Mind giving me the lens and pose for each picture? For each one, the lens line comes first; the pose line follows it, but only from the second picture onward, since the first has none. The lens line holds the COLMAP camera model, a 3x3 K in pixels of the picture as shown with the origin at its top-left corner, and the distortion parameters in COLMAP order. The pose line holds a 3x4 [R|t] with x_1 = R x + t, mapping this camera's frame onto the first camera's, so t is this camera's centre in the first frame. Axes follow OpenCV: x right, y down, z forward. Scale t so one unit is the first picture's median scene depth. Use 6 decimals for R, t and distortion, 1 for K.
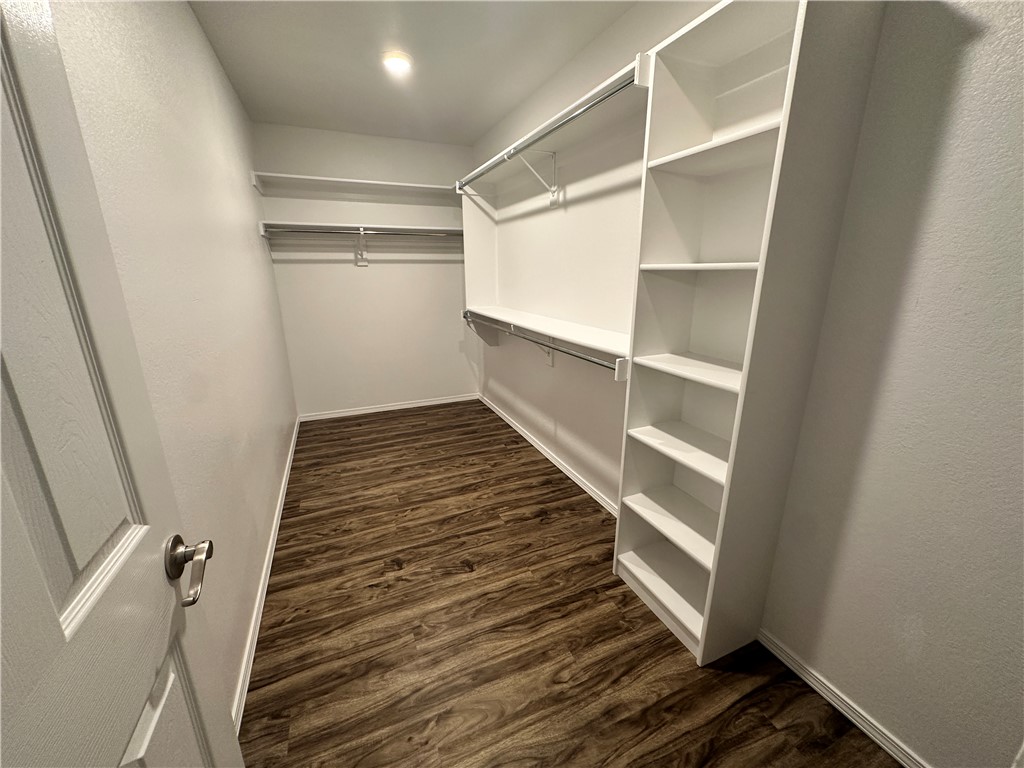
lens RADIAL K [[406.5, 0, 512.0], [0, 406.5, 384.0], [0, 0, 1]] dist [-0.002785, 0.000373]
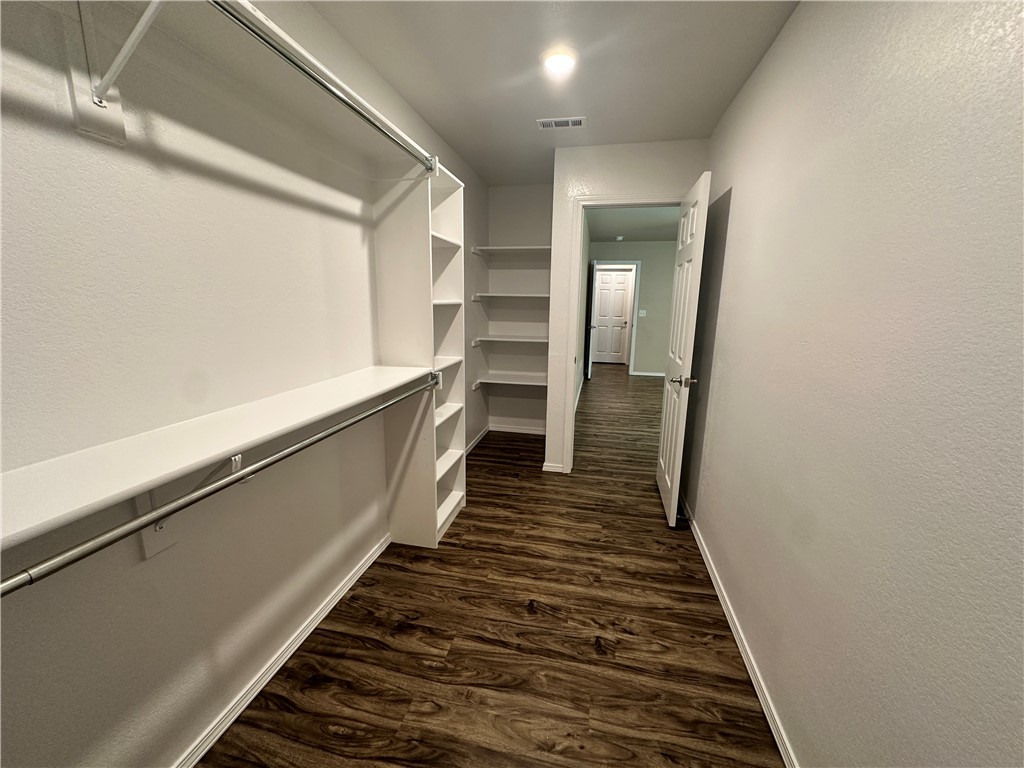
lens RADIAL K [[406.5, 0, 512.0], [0, 406.5, 384.0], [0, 0, 1]] dist [-0.002785, 0.000373]
pose [[-0.813352, -0.124042, 0.568394, -0.581498], [0.149336, 0.899753, 0.410052, -0.457541], [-0.562278, 0.418398, -0.713293, 1.572938]]
